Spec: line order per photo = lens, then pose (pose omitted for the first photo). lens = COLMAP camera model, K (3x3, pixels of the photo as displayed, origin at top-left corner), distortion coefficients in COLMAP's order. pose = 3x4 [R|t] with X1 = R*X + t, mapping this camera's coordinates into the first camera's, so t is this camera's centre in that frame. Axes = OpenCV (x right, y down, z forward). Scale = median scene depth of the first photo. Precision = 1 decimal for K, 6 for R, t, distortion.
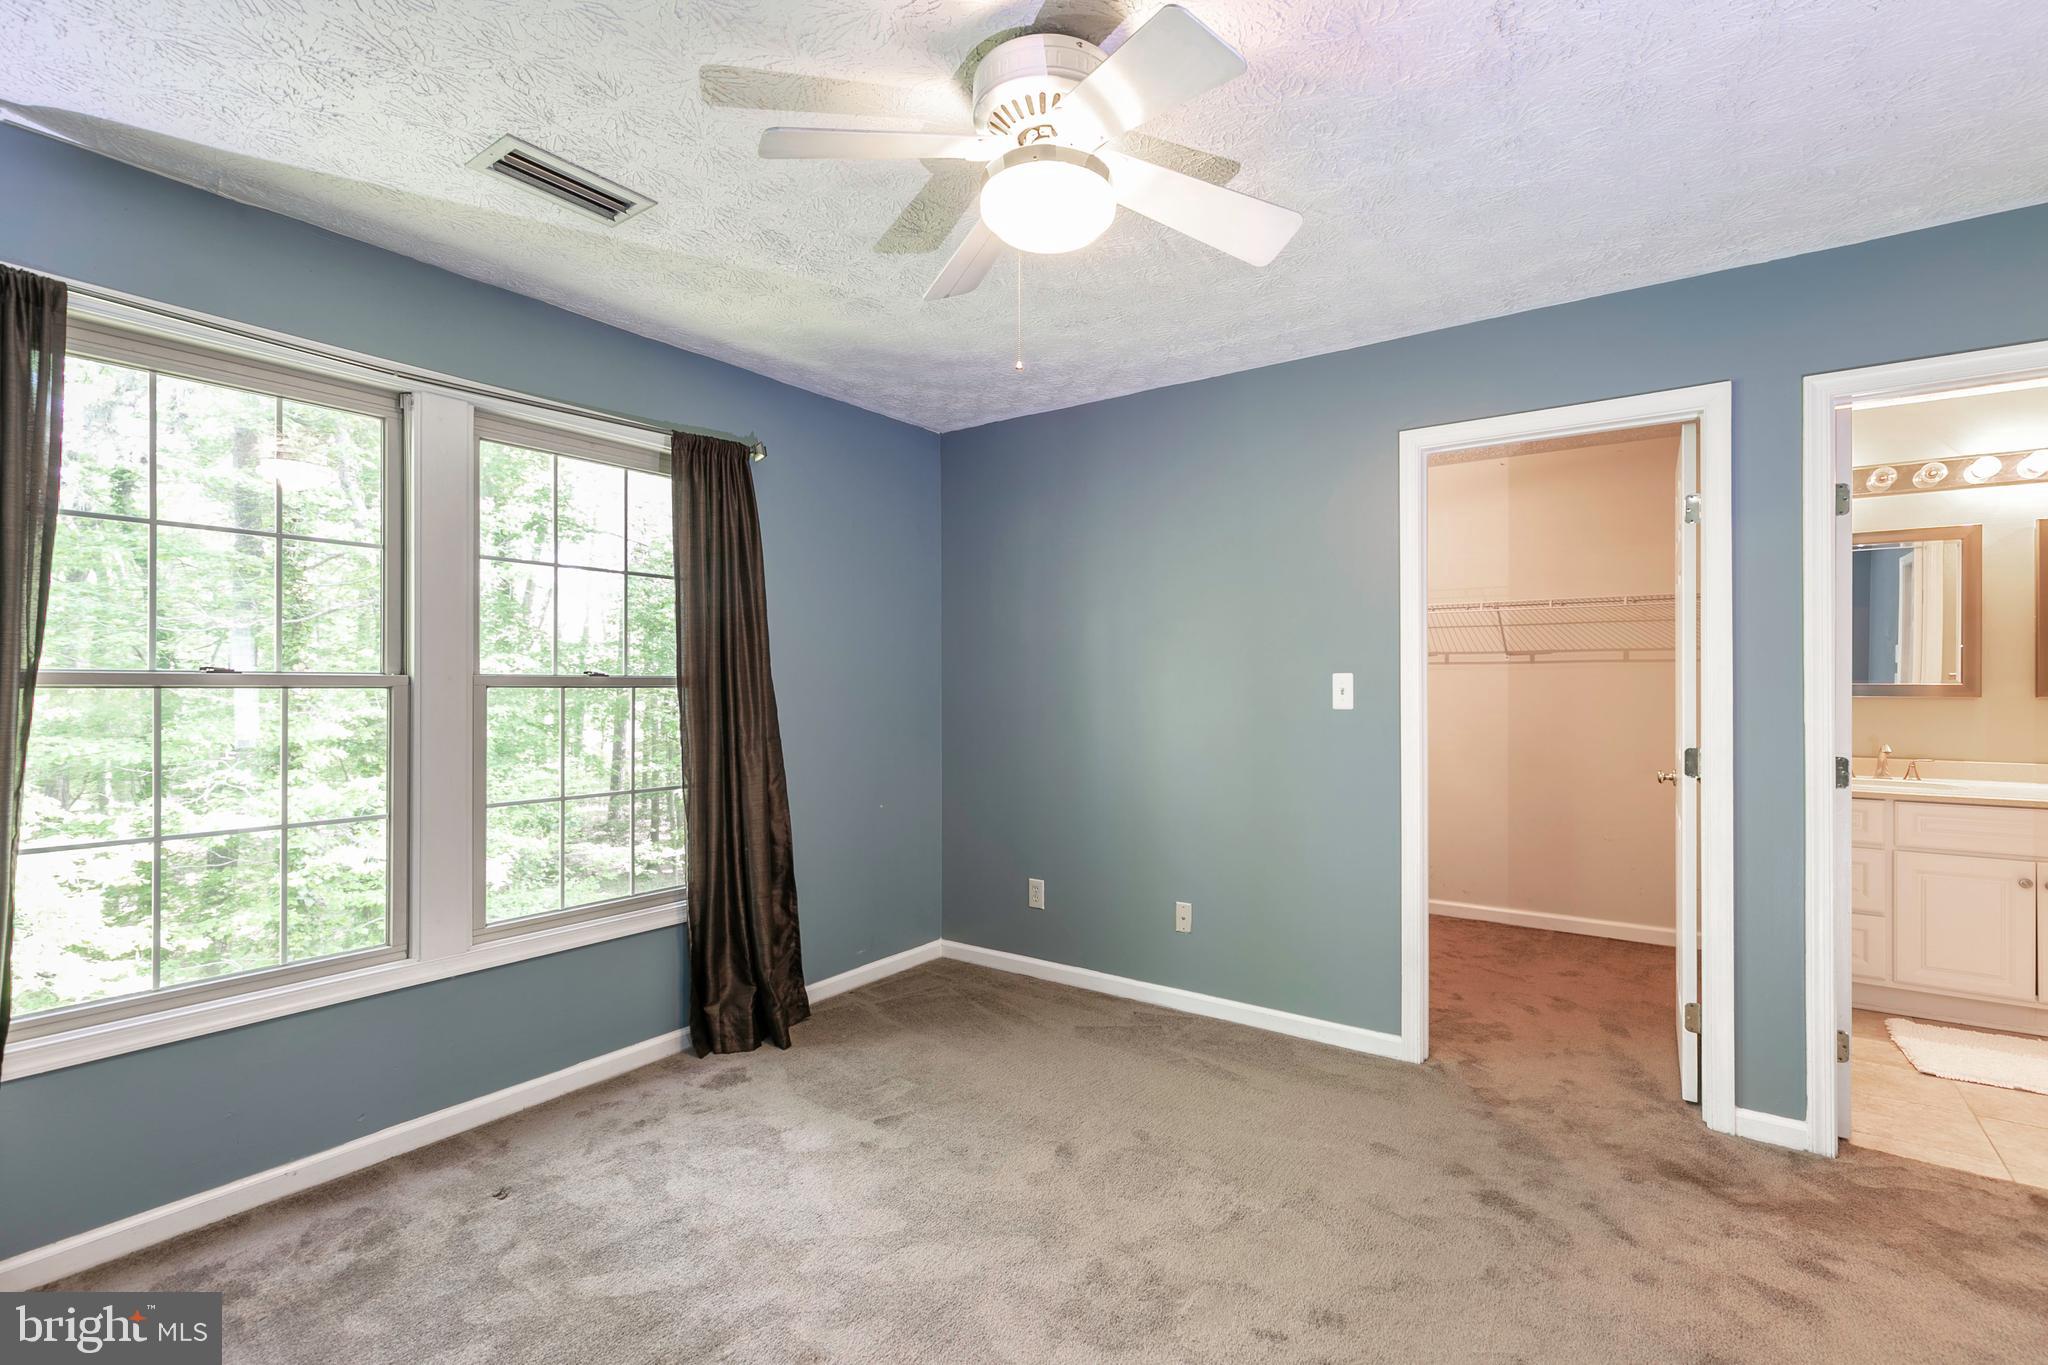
lens RADIAL K [[933.4, 0, 1024.0], [0, 933.4, 681.0], [0, 0, 1]] dist [0.007967, 0.000140]
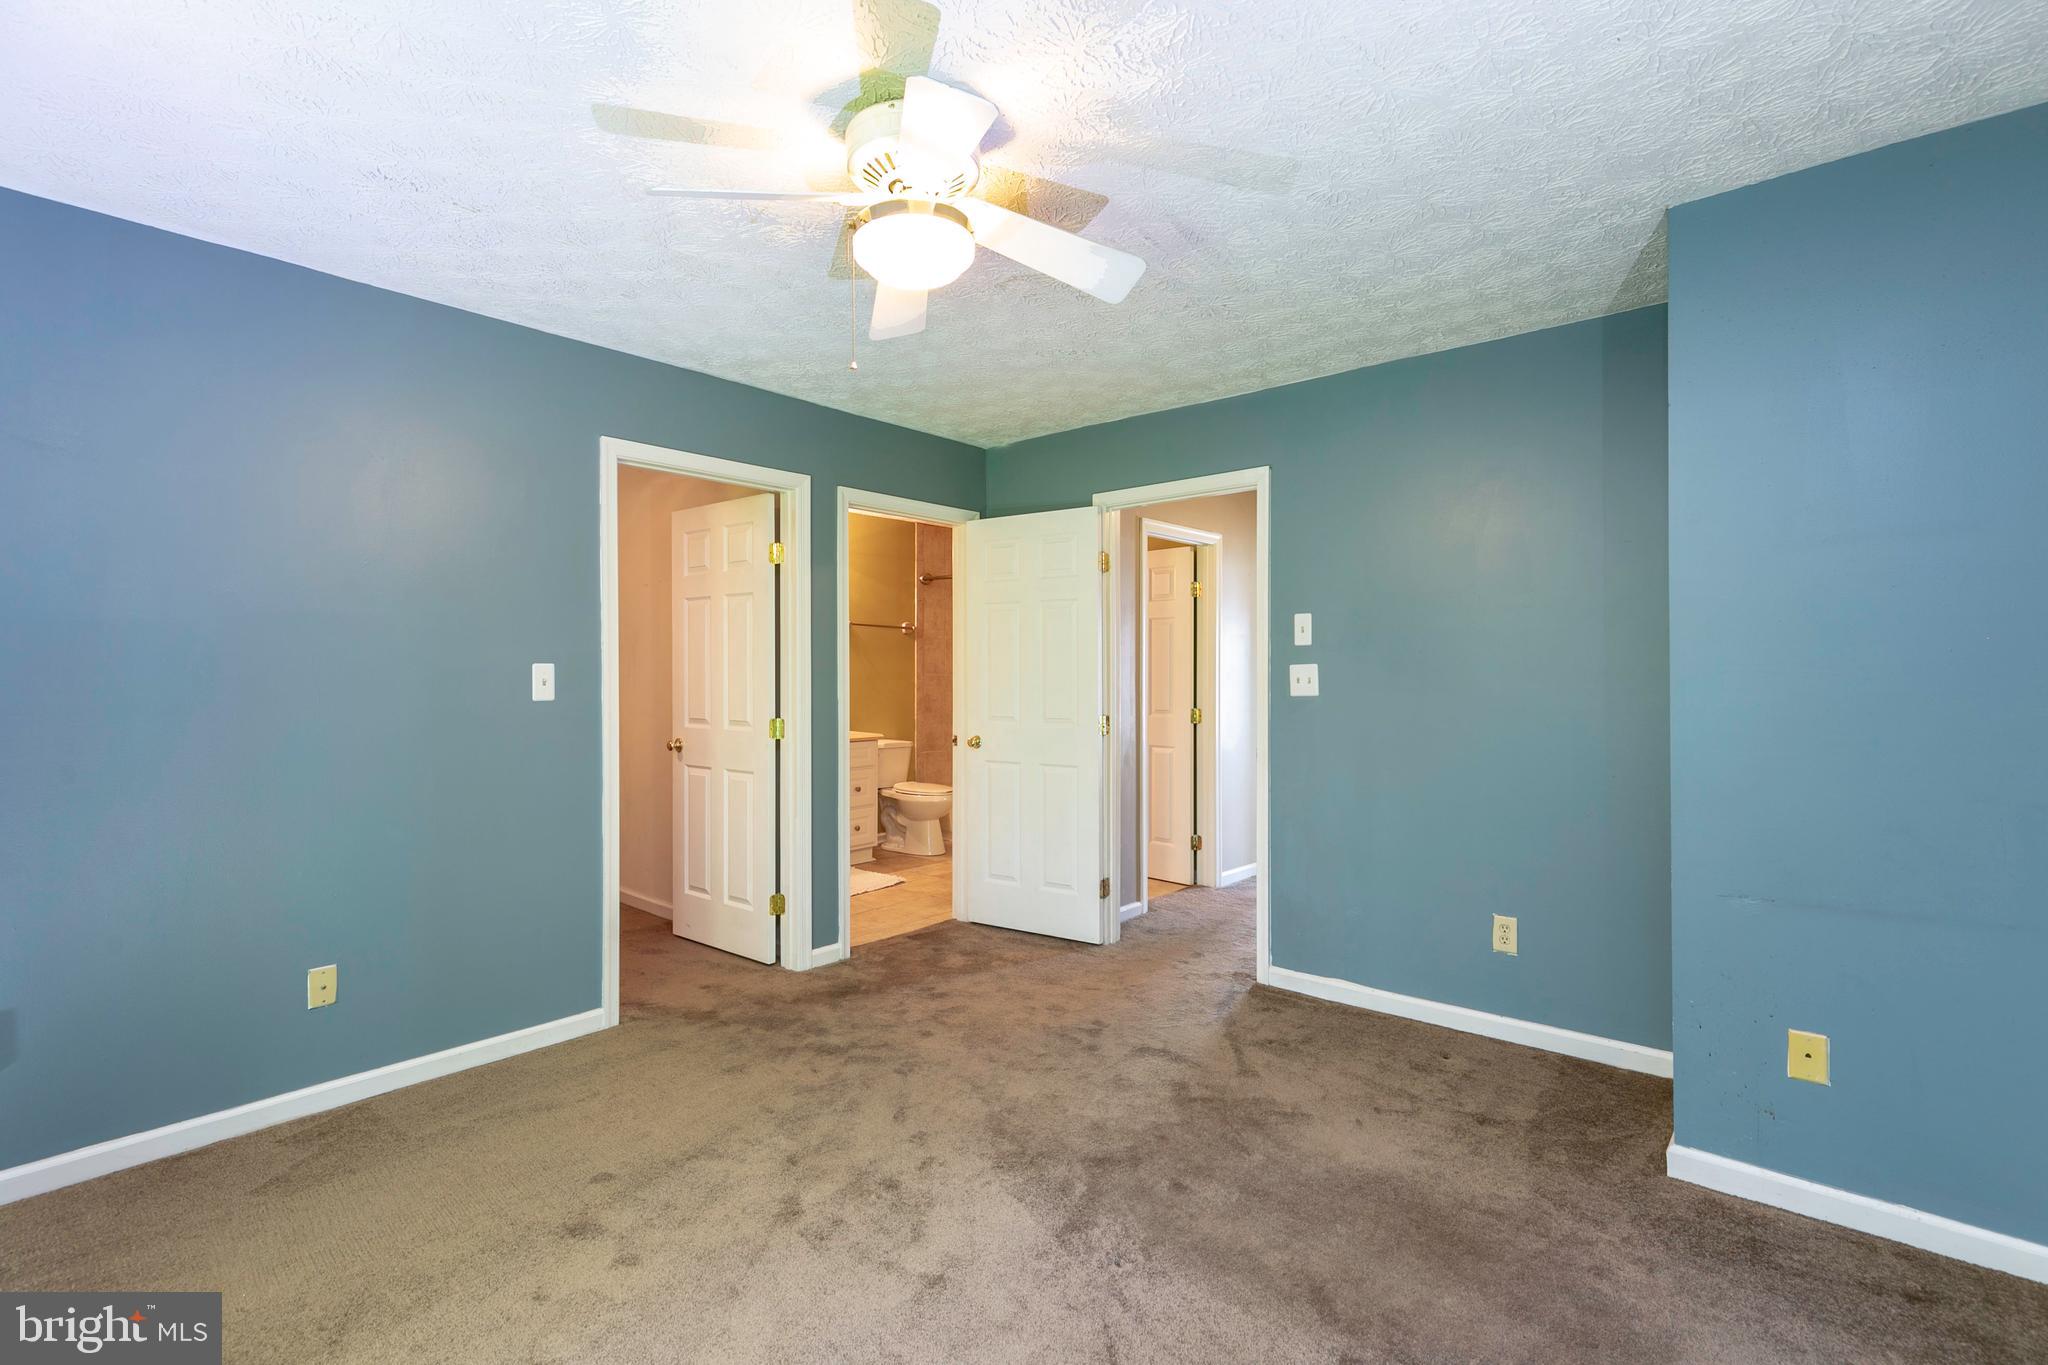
lens RADIAL K [[933.4, 0, 1022.5], [0, 933.4, 685.5], [0, 0, 1]] dist [0.007967, 0.000140]
pose [[0.092821, -0.012347, 0.995606, -0.748186], [-0.004214, 0.999909, 0.012793, -0.000017], [-0.995674, -0.005383, 0.092760, 0.533394]]
